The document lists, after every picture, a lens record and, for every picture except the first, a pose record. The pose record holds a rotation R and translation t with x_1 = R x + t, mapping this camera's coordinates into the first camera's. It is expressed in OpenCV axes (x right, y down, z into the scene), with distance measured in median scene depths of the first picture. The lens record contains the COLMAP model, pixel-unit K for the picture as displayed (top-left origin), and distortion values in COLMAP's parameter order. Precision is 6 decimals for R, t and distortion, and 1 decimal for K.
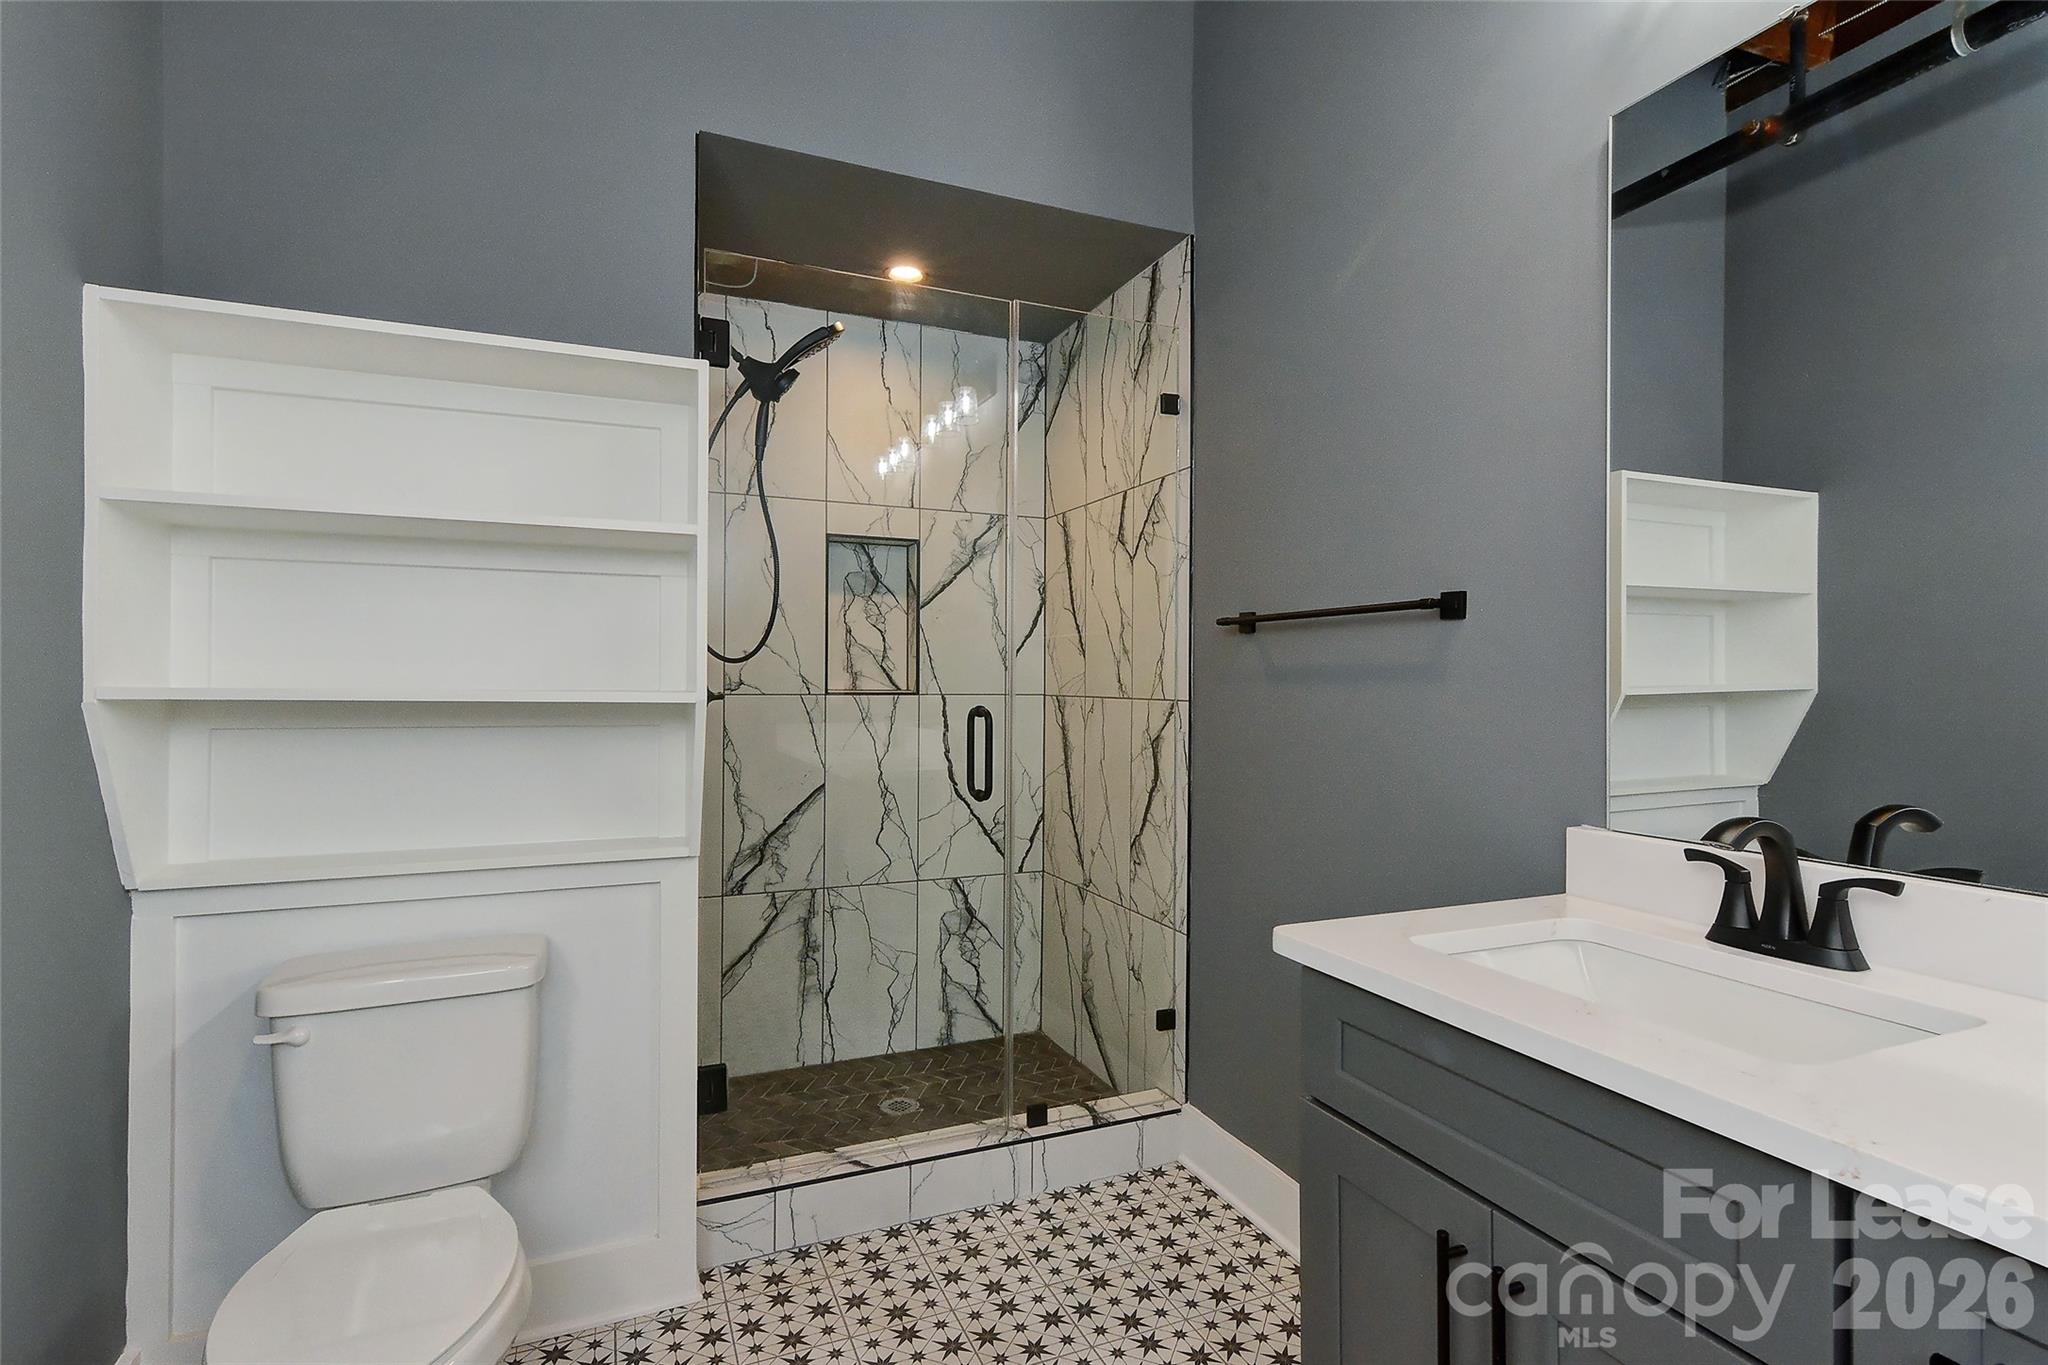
lens RADIAL K [[990.2, 0, 1024.0], [0, 990.2, 682.5], [0, 0, 1]] dist [0.006063, -0.000141]
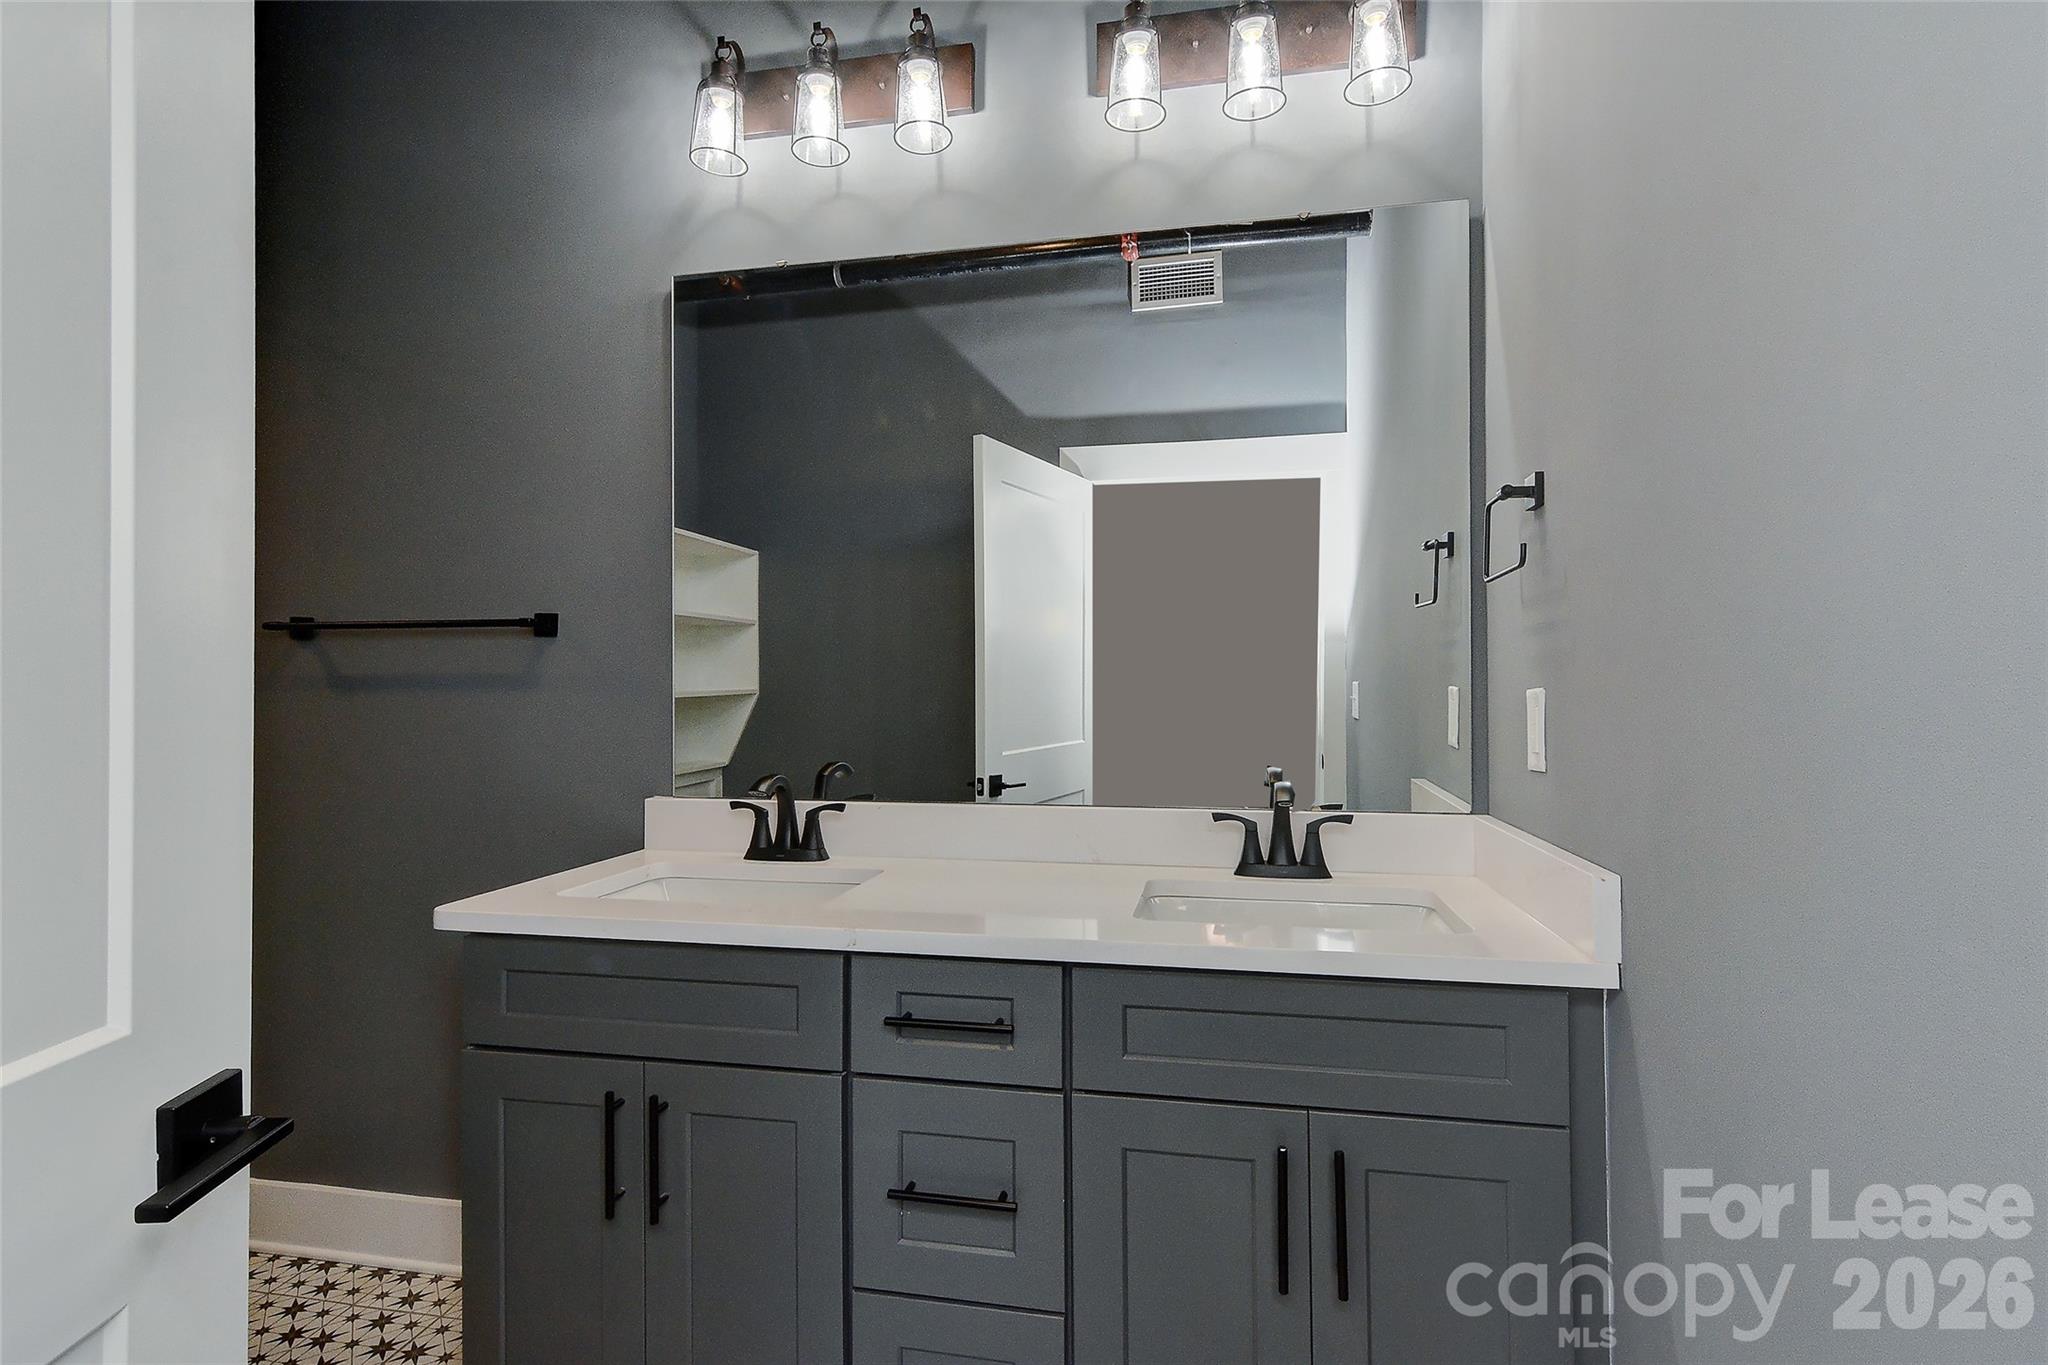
lens RADIAL K [[990.2, 0, 1024.0], [0, 990.2, 682.5], [0, 0, 1]] dist [0.006063, -0.000141]
pose [[0.565769, 0.000369, 0.824564, -0.312886], [0.005935, 0.999972, -0.004521, -0.000078], [-0.824543, 0.007452, 0.565751, -0.201485]]
